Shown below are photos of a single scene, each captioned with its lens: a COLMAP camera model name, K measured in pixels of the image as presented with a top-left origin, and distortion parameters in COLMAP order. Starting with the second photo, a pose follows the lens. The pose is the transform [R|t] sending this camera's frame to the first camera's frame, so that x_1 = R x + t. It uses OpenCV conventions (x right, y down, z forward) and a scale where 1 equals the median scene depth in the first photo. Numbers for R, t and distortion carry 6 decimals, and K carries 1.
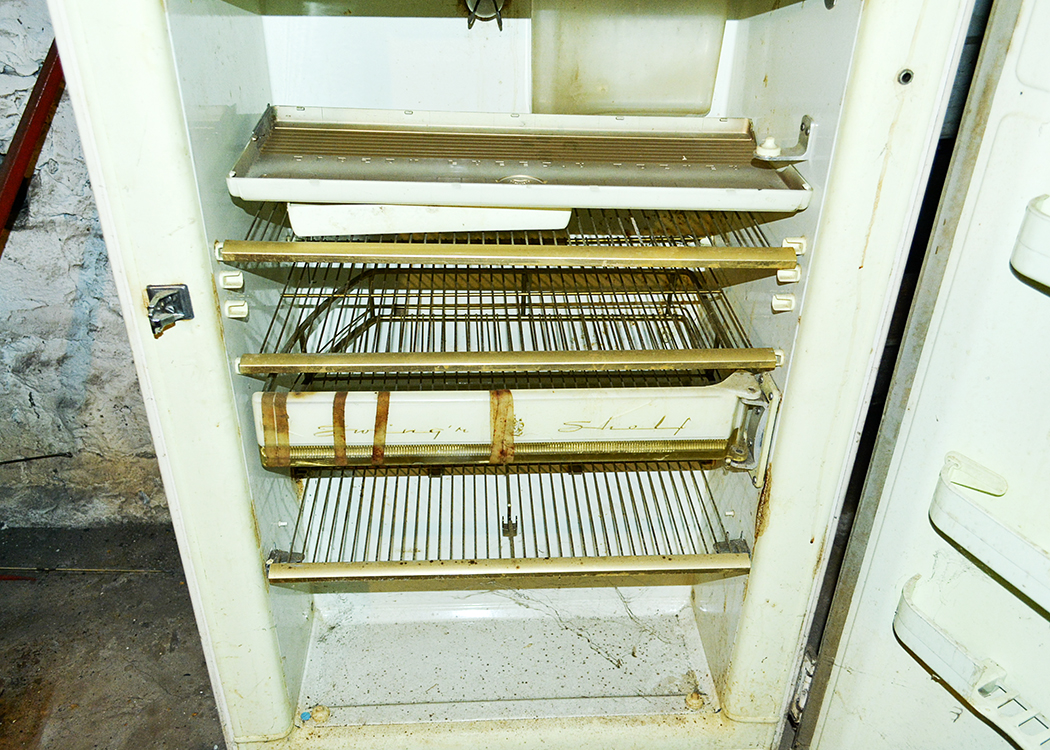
lens RADIAL K [[912.1, 0, 520.0], [0, 912.1, 379.8], [0, 0, 1]] dist [0.017952, 0.002702]
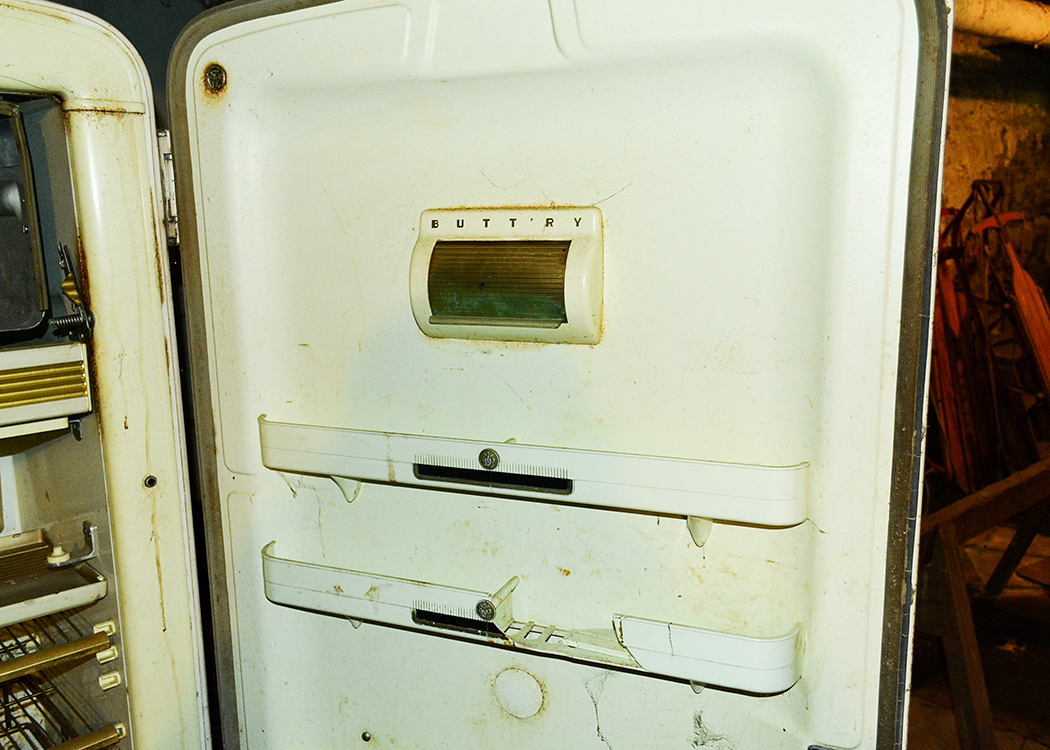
lens RADIAL K [[912.1, 0, 518.8], [0, 912.1, 379.2], [0, 0, 1]] dist [0.017952, 0.002702]
pose [[0.763434, -0.149923, 0.628245, 0.018742], [0.365269, 0.902418, -0.228518, 0.021420], [-0.532680, 0.403937, 0.743699, -0.240176]]
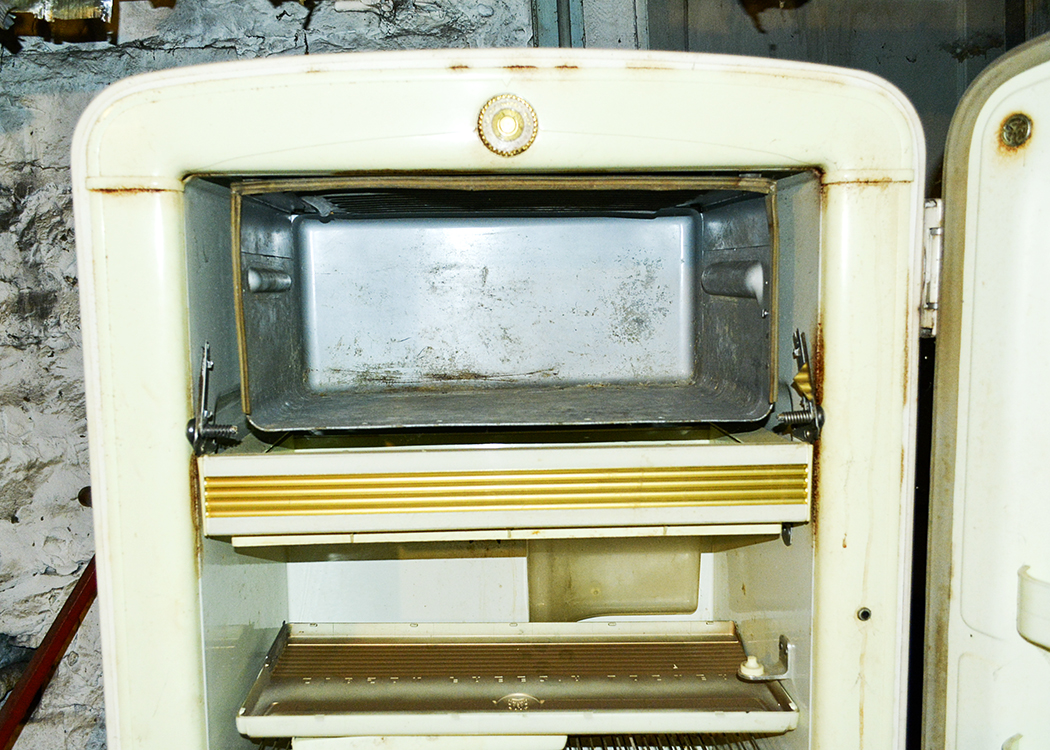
lens RADIAL K [[912.1, 0, 520.6], [0, 912.1, 380.4], [0, 0, 1]] dist [0.017952, 0.002702]
pose [[0.999558, -0.028282, -0.009119, 0.021688], [0.021744, 0.905277, -0.424265, -0.099868], [0.020254, 0.423879, 0.905492, -0.091998]]
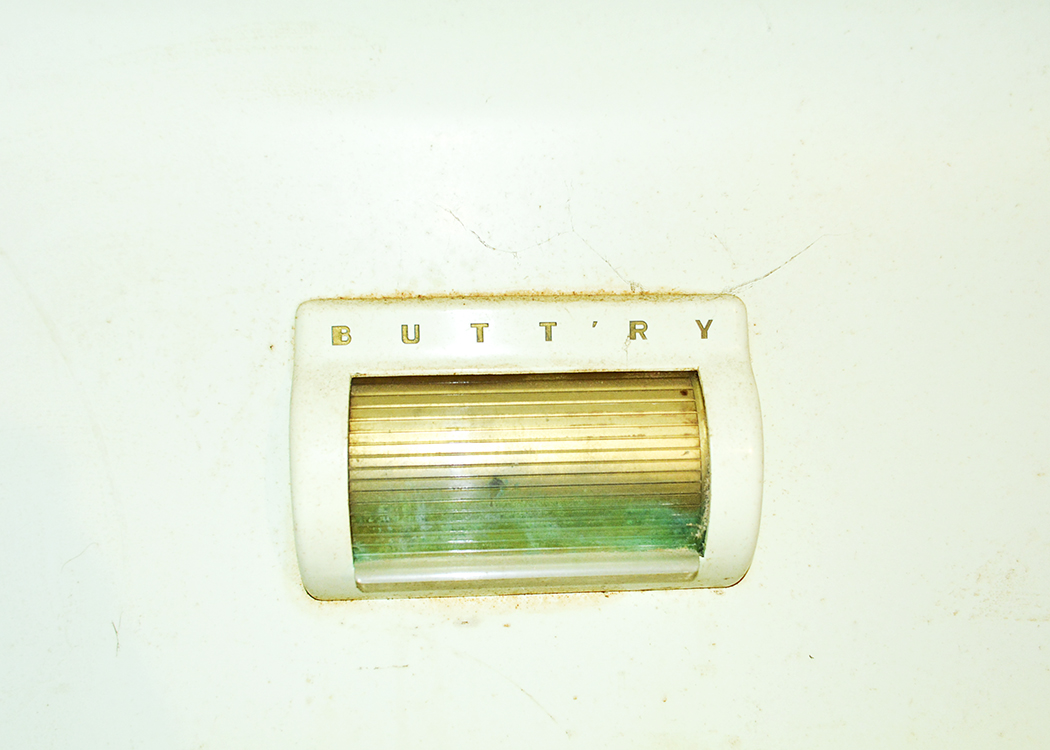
lens RADIAL K [[912.1, 0, 523.4], [0, 912.1, 381.4], [0, 0, 1]] dist [0.017952, 0.002702]
pose [[0.391691, -0.149237, 0.907914, 0.232830], [0.497343, 0.864523, -0.072459, -0.270410], [-0.774098, 0.479926, 0.412847, 0.206985]]
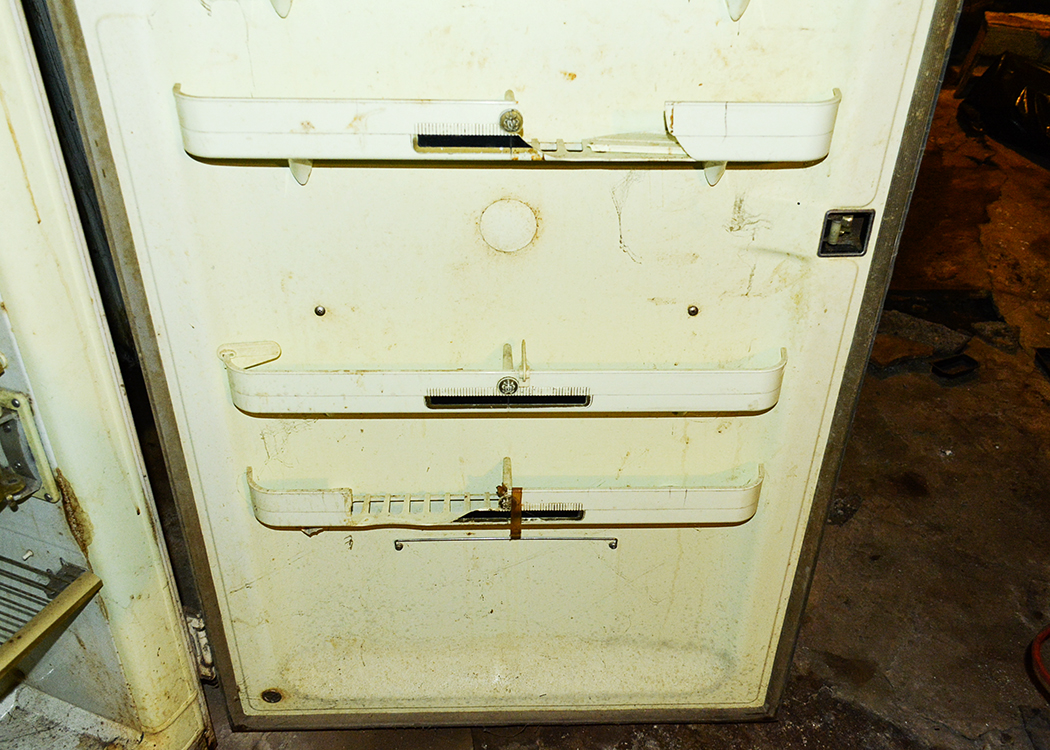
lens RADIAL K [[912.1, 0, 516.4], [0, 912.1, 376.7], [0, 0, 1]] dist [0.017952, 0.002702]
pose [[0.423611, -0.500314, 0.755142, -0.165696], [0.469992, 0.834040, 0.288937, -0.030718], [-0.774378, 0.232514, 0.588452, 0.117226]]
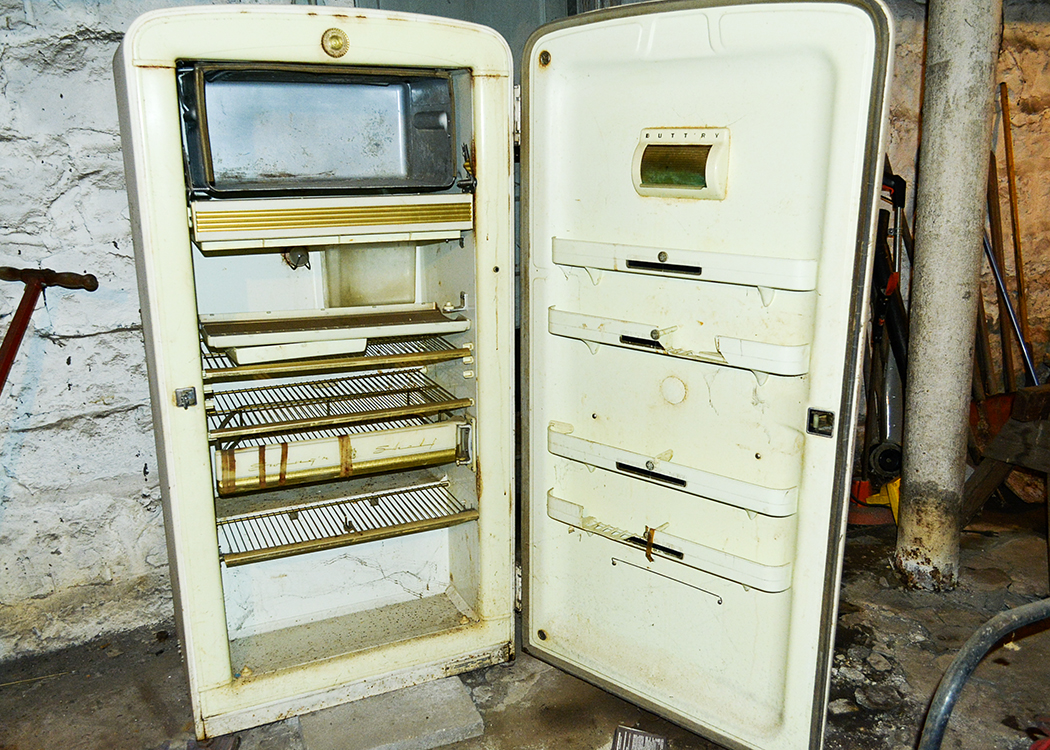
lens RADIAL K [[912.1, 0, 521.7], [0, 912.1, 376.8], [0, 0, 1]] dist [0.017952, 0.002702]
pose [[0.926566, -0.112832, 0.358810, -0.353690], [0.211108, 0.945526, -0.247819, 0.460820], [-0.311302, 0.305368, 0.899912, -0.937644]]
